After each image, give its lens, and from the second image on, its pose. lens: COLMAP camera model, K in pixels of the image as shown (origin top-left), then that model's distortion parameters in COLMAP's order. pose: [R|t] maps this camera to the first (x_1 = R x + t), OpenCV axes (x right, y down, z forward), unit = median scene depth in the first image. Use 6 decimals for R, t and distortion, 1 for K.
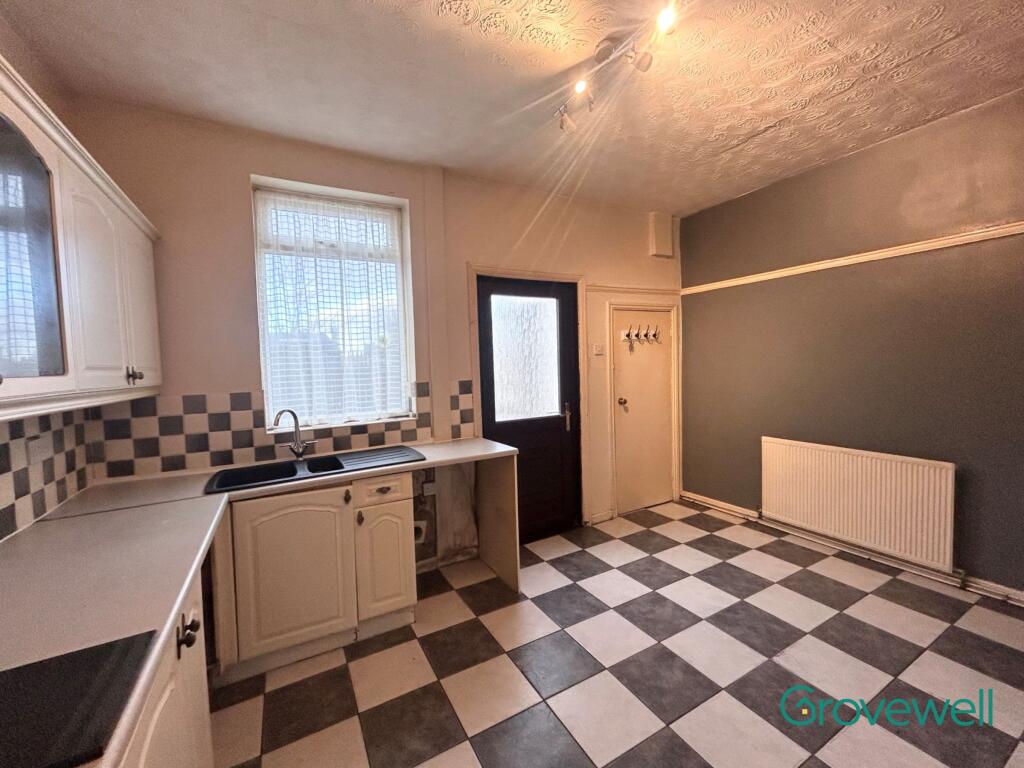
lens RADIAL K [[417.1, 0, 511.1], [0, 417.1, 382.3], [0, 0, 1]] dist [0.001676, 0.000845]
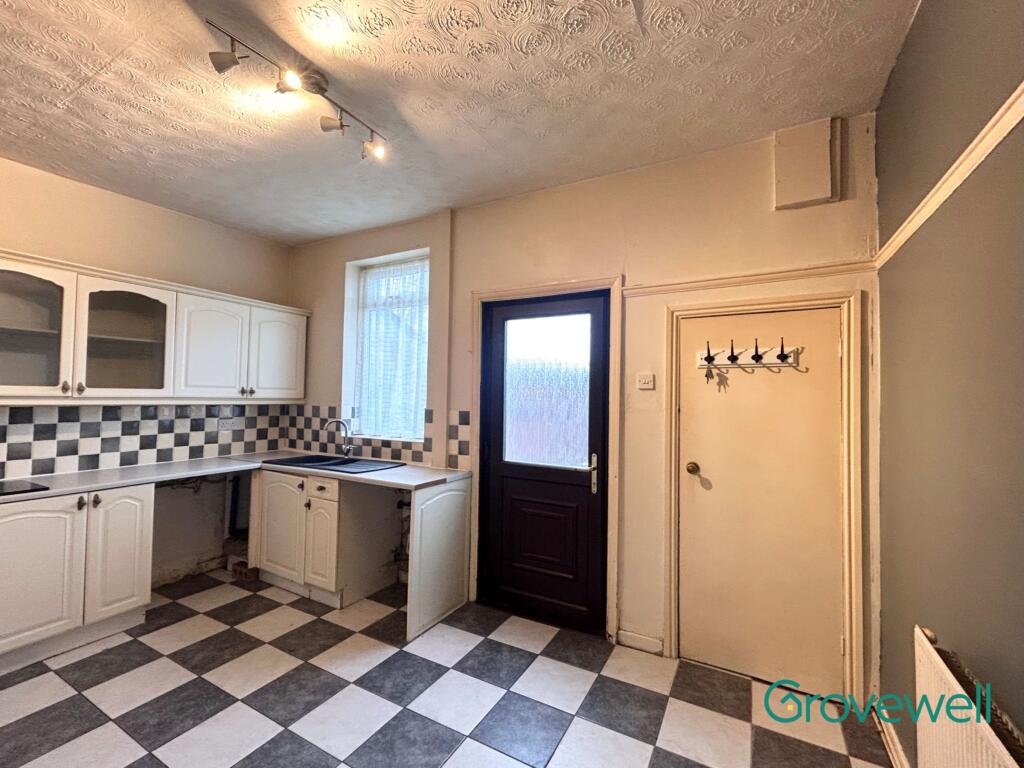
lens RADIAL K [[441.9, 0, 510.3], [0, 441.9, 384.2], [0, 0, 1]] dist [0.000802, 0.000129]
pose [[0.532273, 0.019388, -0.846351, 0.867047], [-0.072577, 0.997102, -0.022802, -0.054309], [0.843456, 0.073563, 0.532138, 0.561296]]
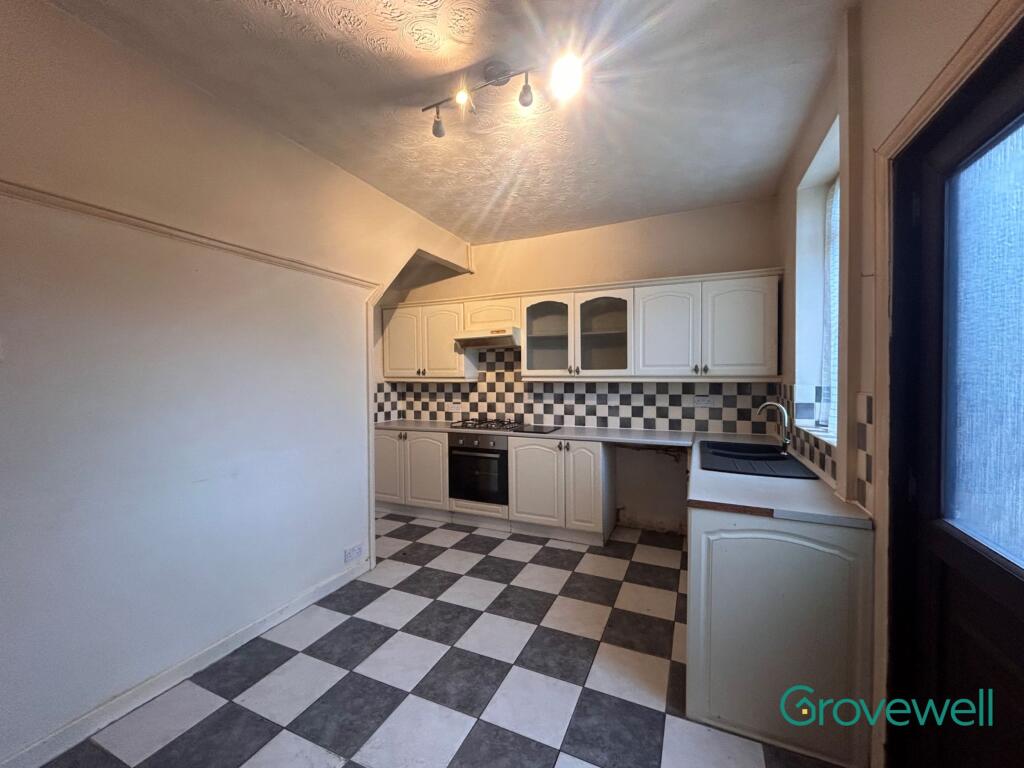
lens RADIAL K [[417.1, 0, 511.2], [0, 417.1, 382.3], [0, 0, 1]] dist [0.001676, 0.000845]
pose [[-0.799616, 0.058334, -0.597672, 0.547616], [0.011679, 0.996593, 0.081644, -0.072834], [0.600398, 0.058304, -0.797573, 1.196635]]
